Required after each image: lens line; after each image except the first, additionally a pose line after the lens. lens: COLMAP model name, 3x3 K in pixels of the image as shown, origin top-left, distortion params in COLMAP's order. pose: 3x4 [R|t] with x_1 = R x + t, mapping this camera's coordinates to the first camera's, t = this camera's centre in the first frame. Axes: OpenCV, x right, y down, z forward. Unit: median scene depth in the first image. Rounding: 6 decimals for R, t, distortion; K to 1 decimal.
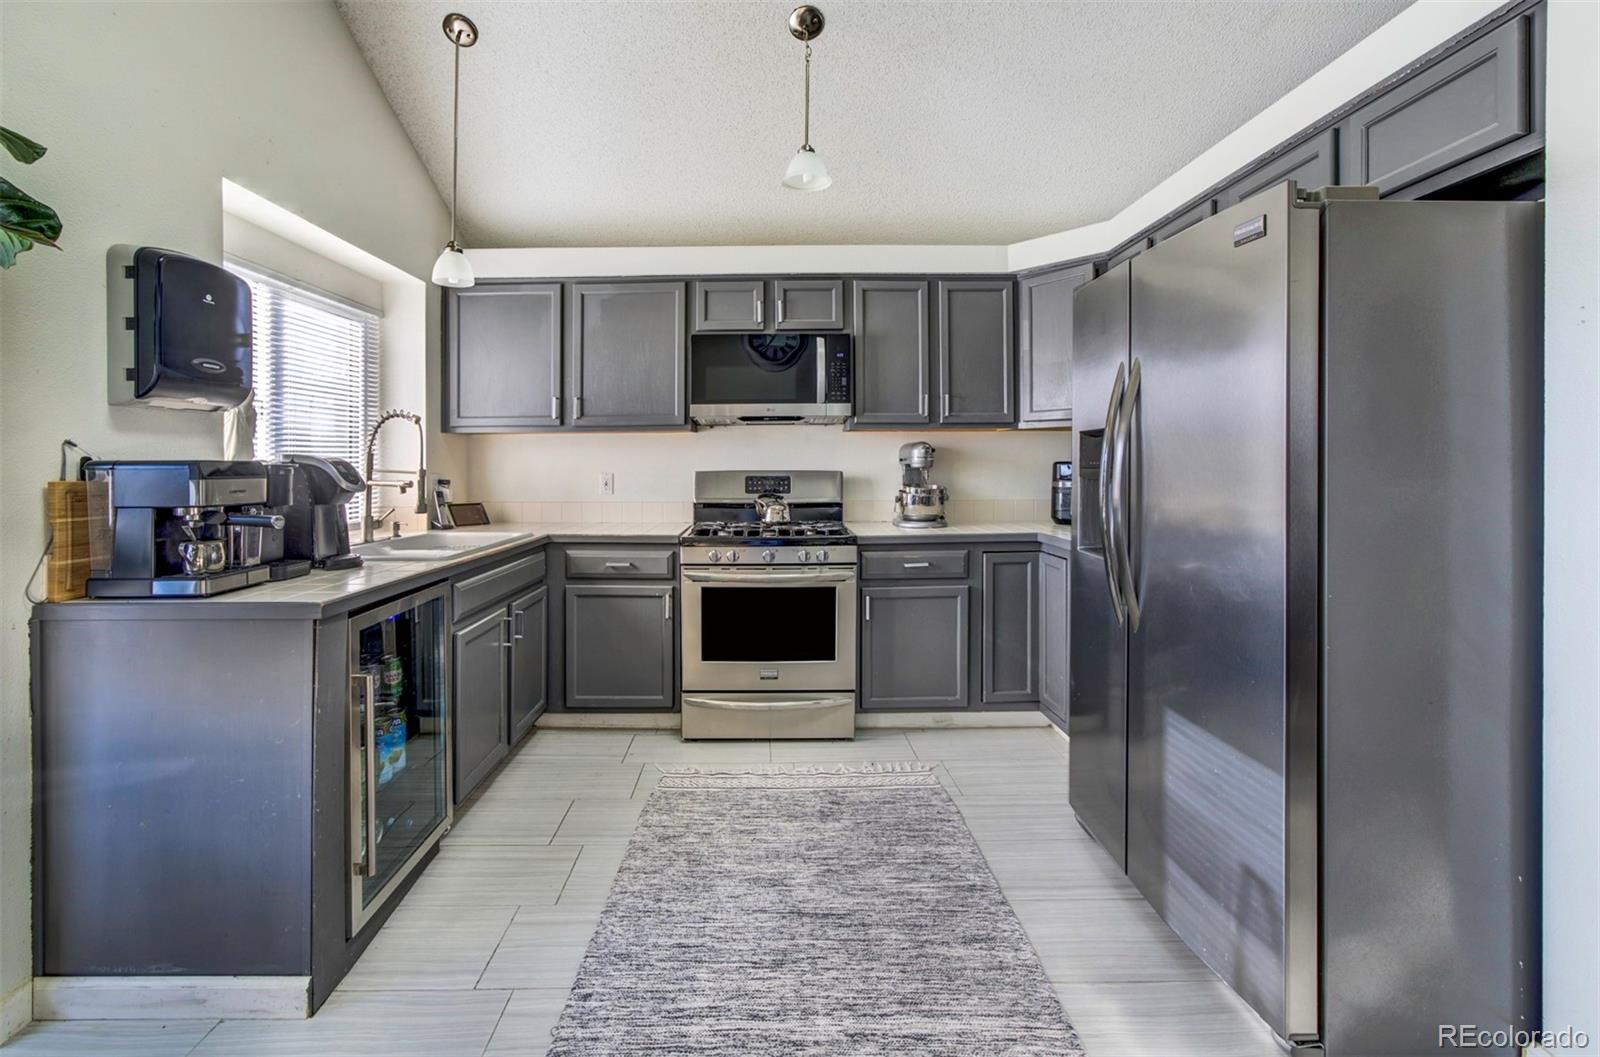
lens RADIAL K [[602.6, 0, 778.6], [0, 602.6, 444.0], [0, 0, 1]] dist [-0.000305, 0.008855]
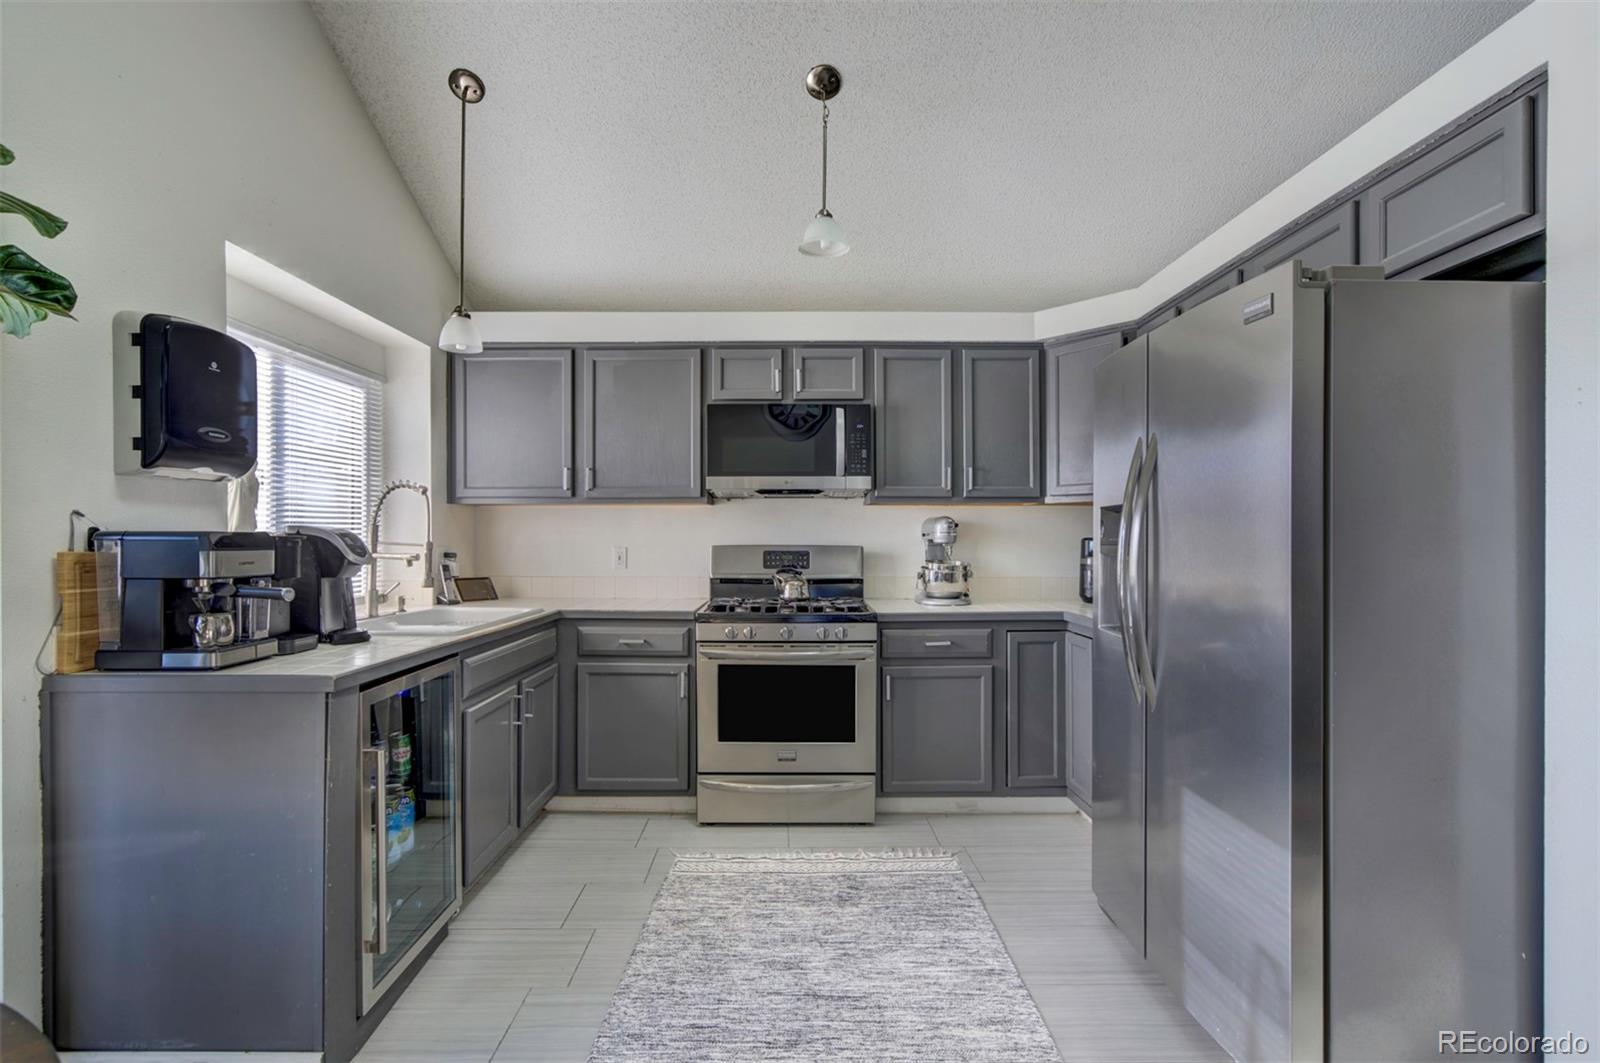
lens RADIAL K [[714.0, 0, 800.0], [0, 714.0, 531.5], [0, 0, 1]] dist [0.028845, -0.000141]
pose [[0.999637, 0.005279, -0.026425, 0.036333], [-0.004598, 0.999657, 0.025765, -0.007637], [0.026552, -0.025634, 0.999319, -0.149659]]
